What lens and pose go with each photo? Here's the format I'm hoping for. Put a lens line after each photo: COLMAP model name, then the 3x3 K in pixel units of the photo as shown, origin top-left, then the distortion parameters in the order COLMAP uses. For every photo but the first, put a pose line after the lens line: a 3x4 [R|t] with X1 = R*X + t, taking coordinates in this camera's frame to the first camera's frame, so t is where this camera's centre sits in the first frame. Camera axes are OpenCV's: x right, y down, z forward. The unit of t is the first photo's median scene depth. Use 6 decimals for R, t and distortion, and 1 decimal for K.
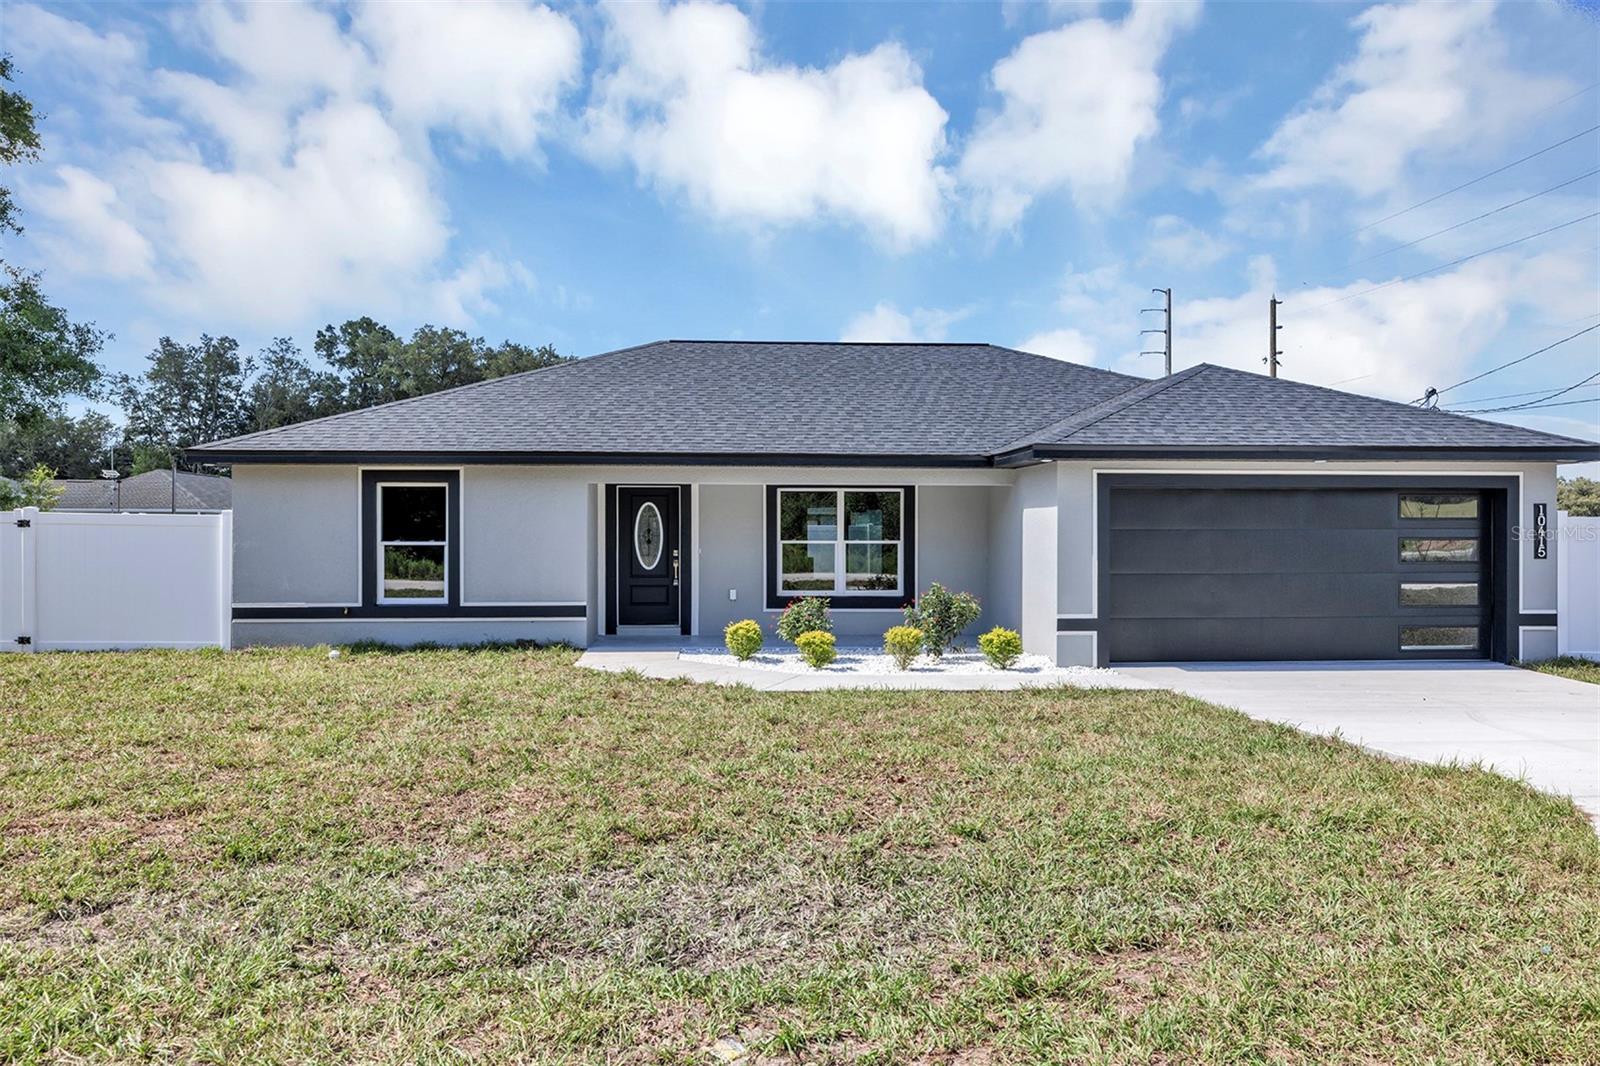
lens RADIAL K [[1230.9, 0, 801.9], [0, 1230.9, 534.5], [0, 0, 1]] dist [-0.002200, -0.001515]
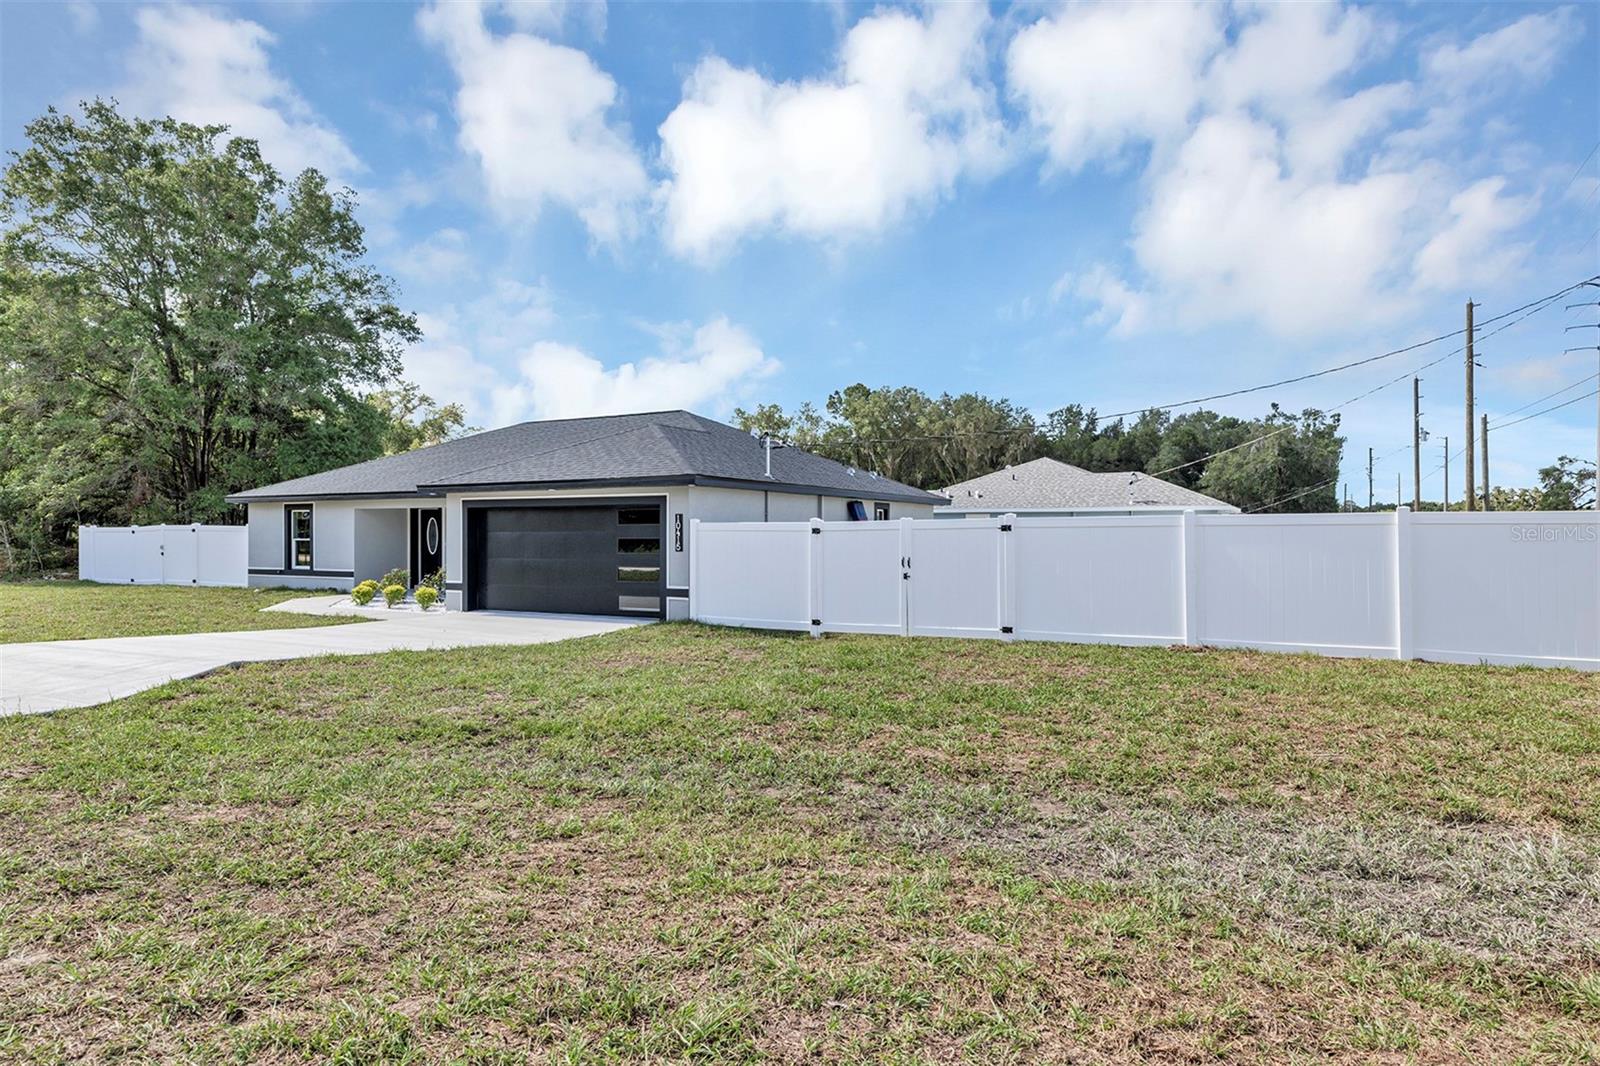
lens RADIAL K [[954.6, 0, 807.5], [0, 954.6, 525.8], [0, 0, 1]] dist [0.011519, -0.001063]
pose [[0.842672, -0.005401, -0.538400, 1.254907], [0.001726, 0.999972, -0.007331, -0.002218], [0.538424, 0.005249, 0.842657, 0.111226]]
